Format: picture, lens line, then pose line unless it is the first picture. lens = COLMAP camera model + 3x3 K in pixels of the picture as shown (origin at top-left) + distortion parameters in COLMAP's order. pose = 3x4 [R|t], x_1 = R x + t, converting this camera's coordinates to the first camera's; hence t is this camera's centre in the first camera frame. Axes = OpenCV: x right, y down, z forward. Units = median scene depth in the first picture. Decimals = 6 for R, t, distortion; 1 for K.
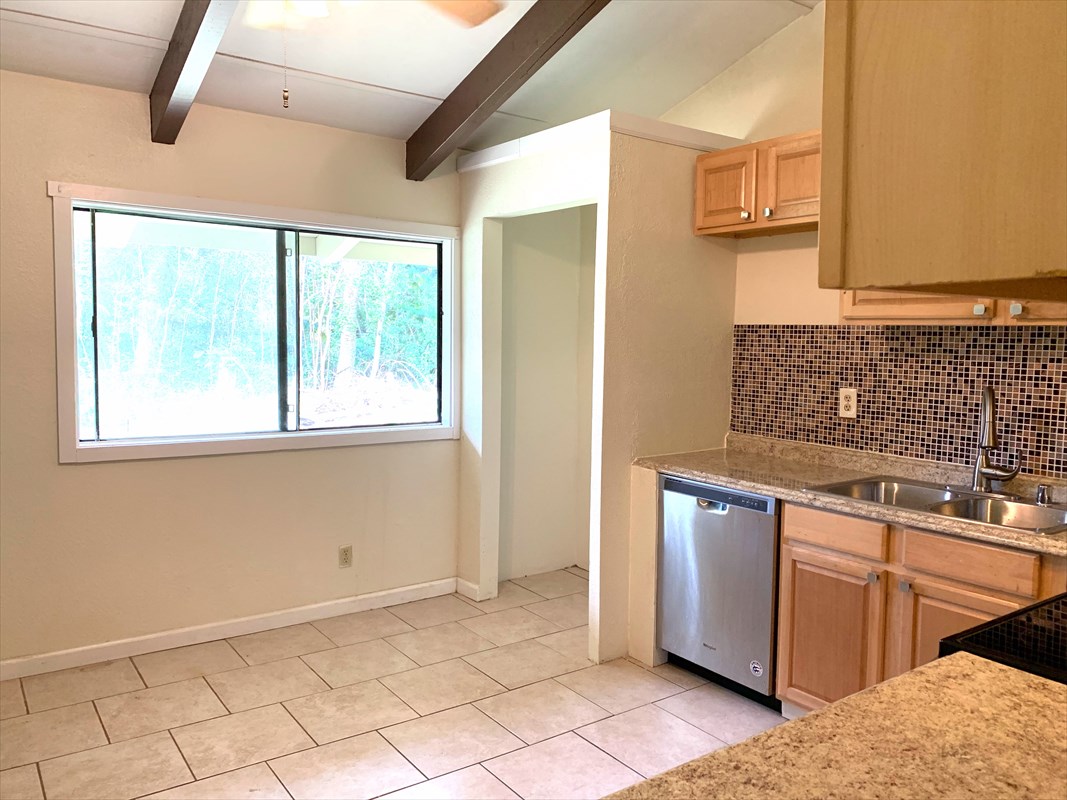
lens RADIAL K [[822.9, 0, 533.5], [0, 822.9, 400.0], [0, 0, 1]] dist [-0.000087, 0.002582]
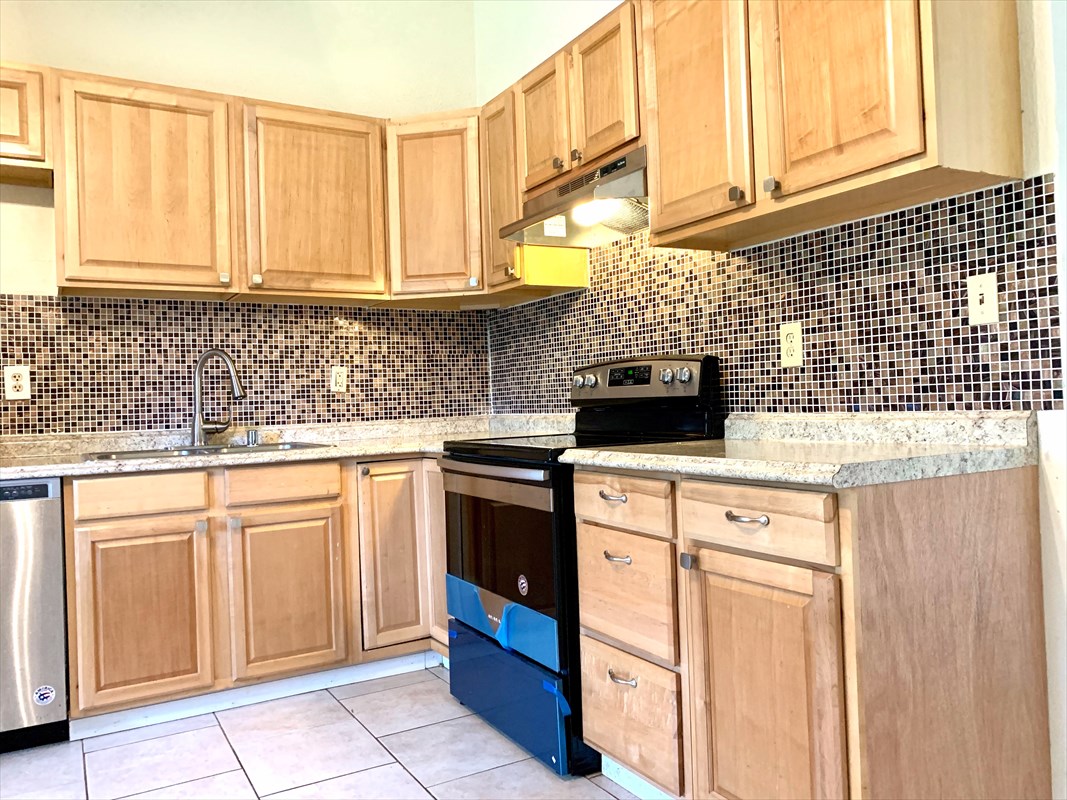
lens RADIAL K [[822.9, 0, 533.5], [0, 822.9, 400.0], [0, 0, 1]] dist [-0.000087, 0.002582]
pose [[0.090959, -0.014834, 0.995744, -0.481640], [0.114831, 0.993376, 0.004309, 0.088723], [-0.989212, 0.113950, 0.092060, 0.412920]]
